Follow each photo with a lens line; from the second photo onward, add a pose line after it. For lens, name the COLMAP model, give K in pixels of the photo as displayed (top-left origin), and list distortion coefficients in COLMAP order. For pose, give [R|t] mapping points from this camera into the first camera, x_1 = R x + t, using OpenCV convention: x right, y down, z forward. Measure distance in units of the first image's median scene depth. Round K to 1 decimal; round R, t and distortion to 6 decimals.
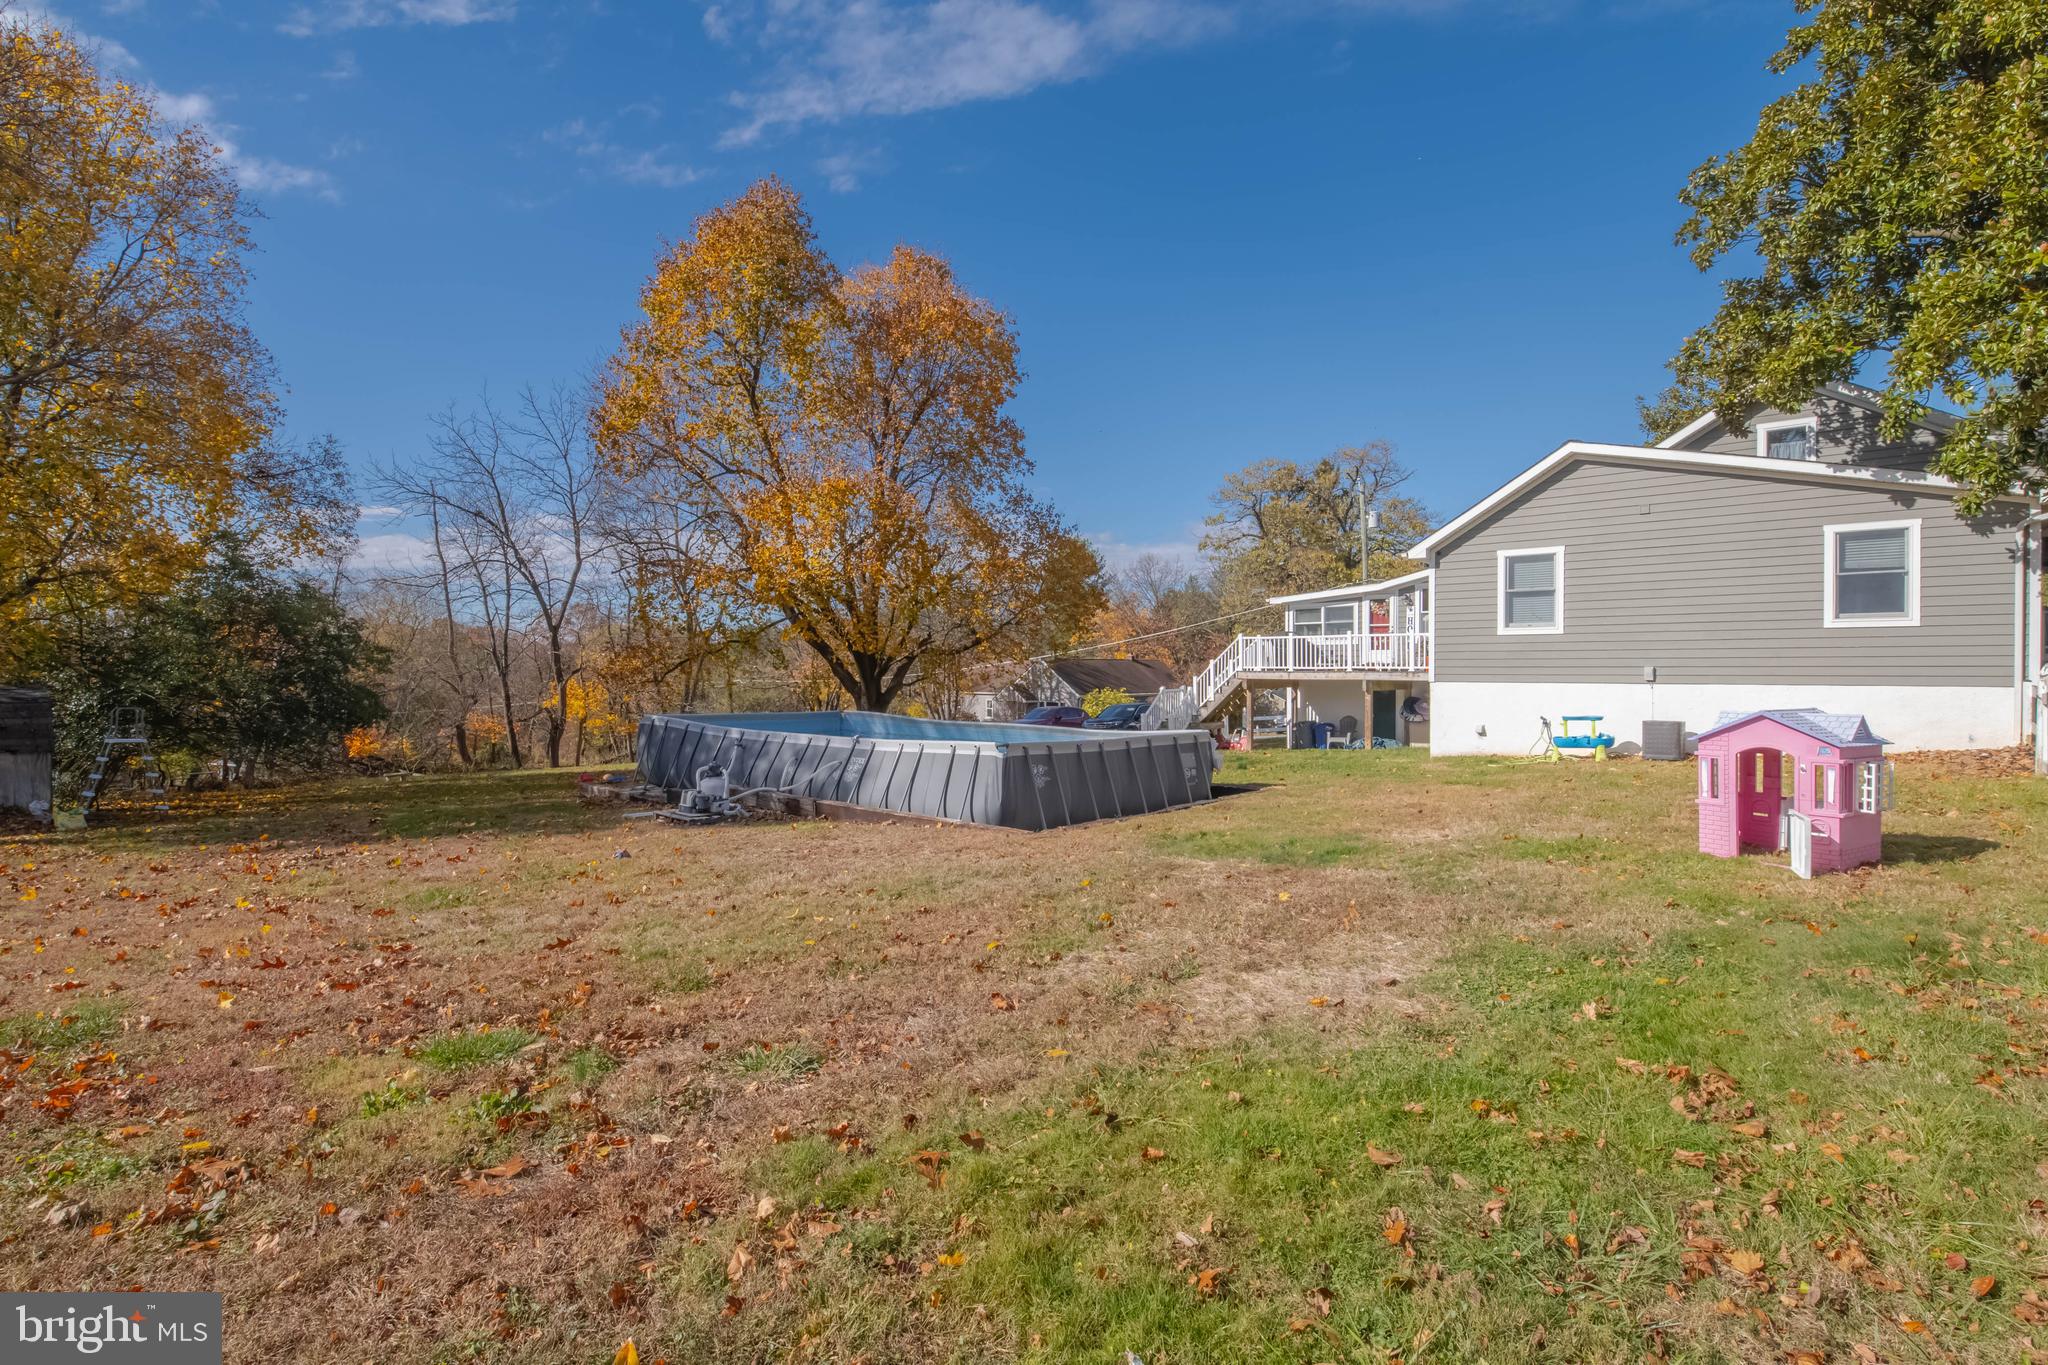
lens RADIAL K [[1002.4, 0, 1026.7], [0, 1002.4, 680.0], [0, 0, 1]] dist [0.000896, 0.000034]
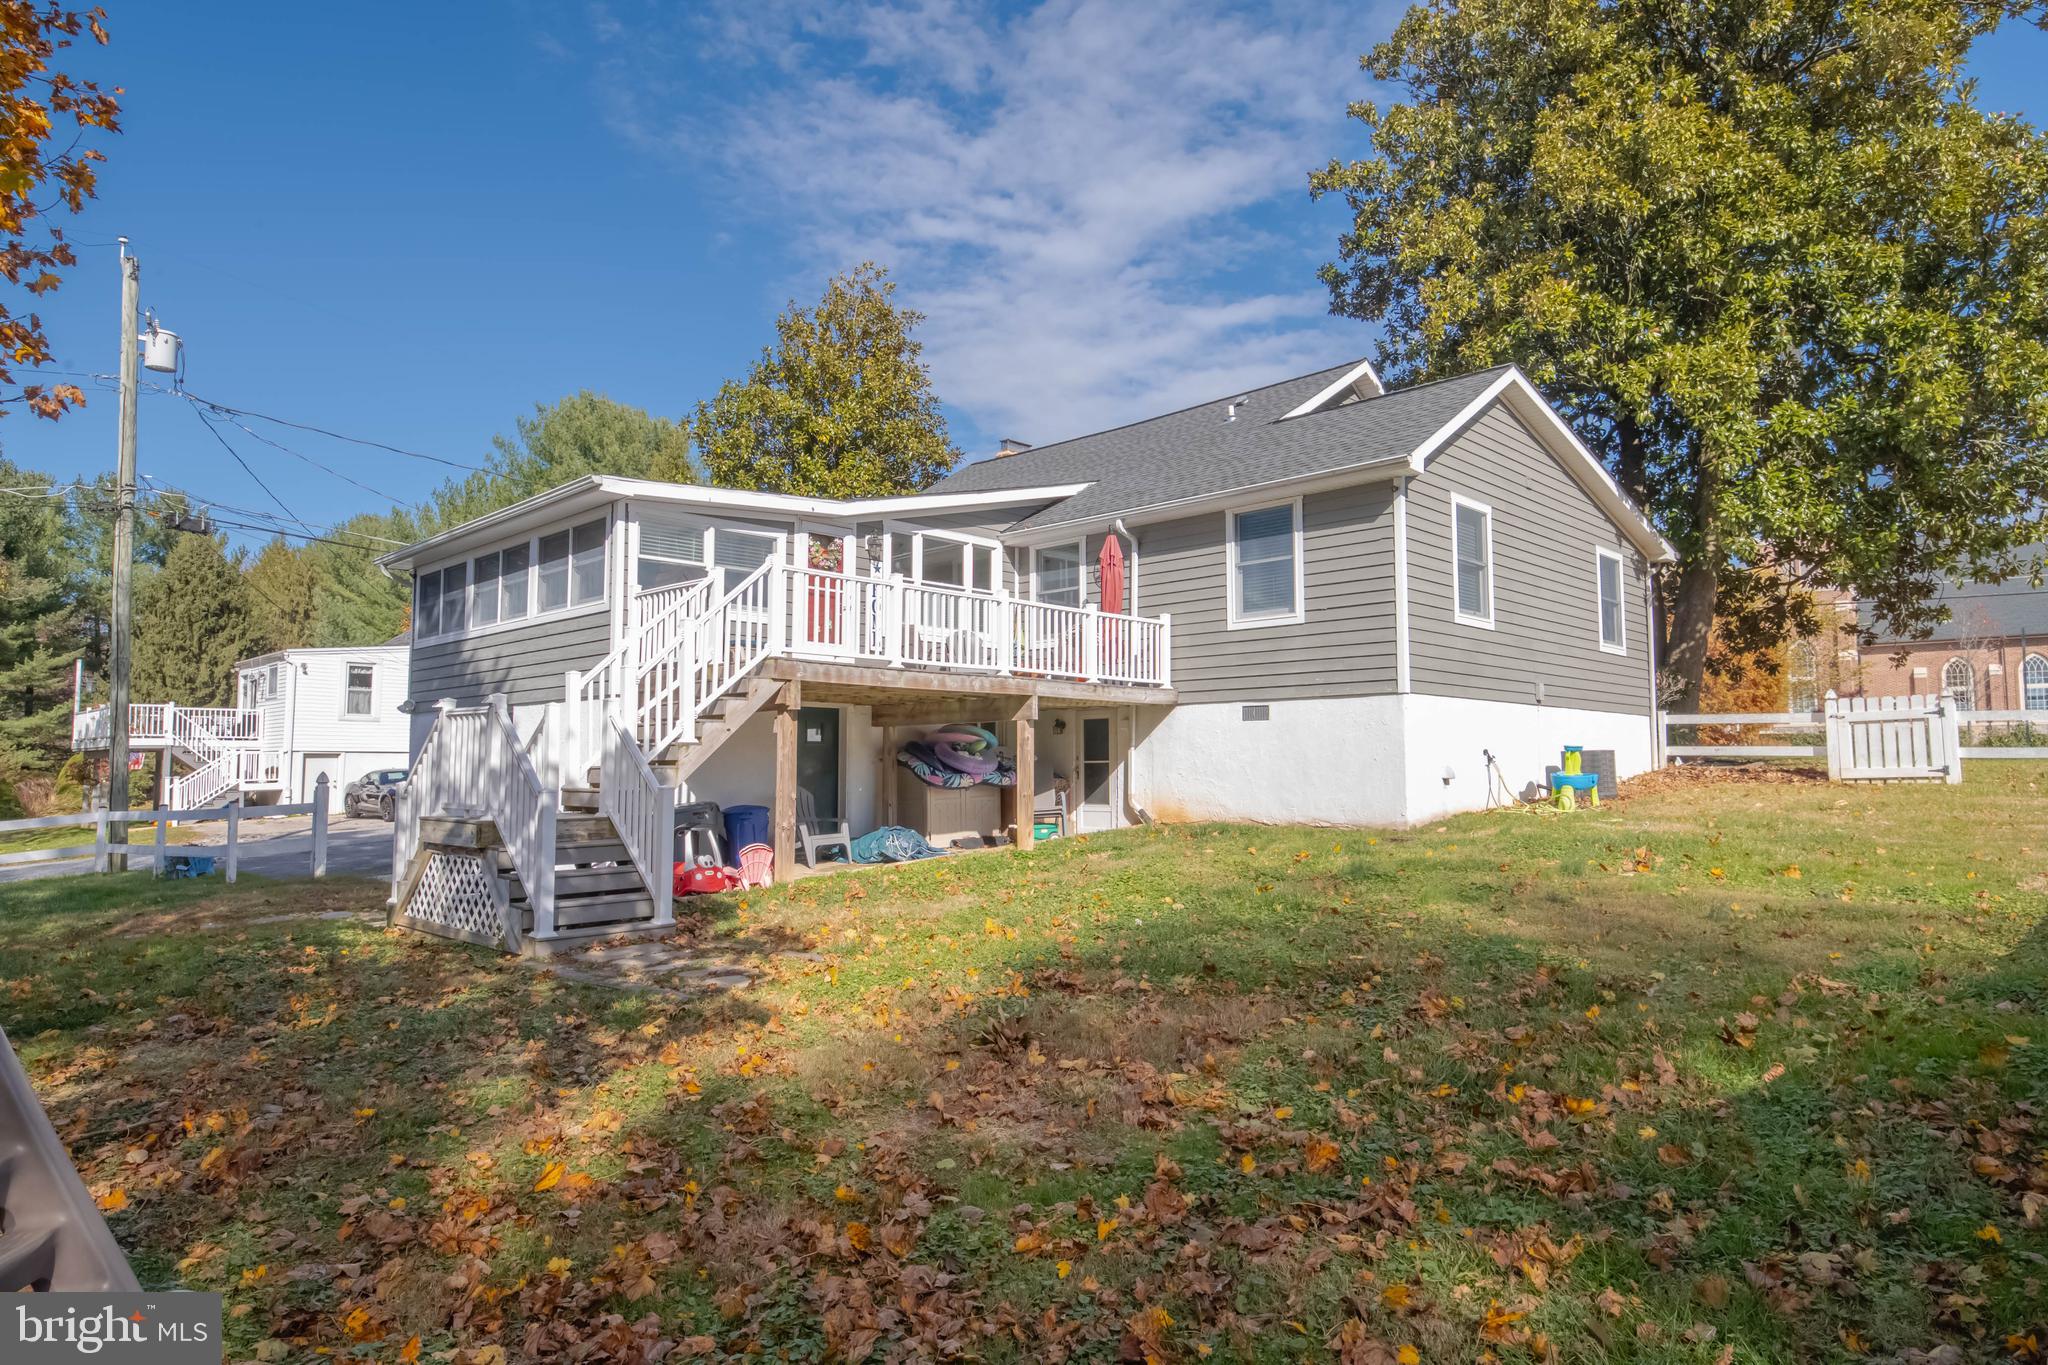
lens RADIAL K [[1193.0, 0, 1035.0], [0, 1193.0, 683.4], [0, 0, 1]] dist [0.020709, 0.001159]
pose [[0.071718, 0.074359, 0.994649, -0.196582], [0.004414, 0.997184, -0.074866, 0.031752], [-0.997415, 0.009760, 0.071188, 0.861960]]
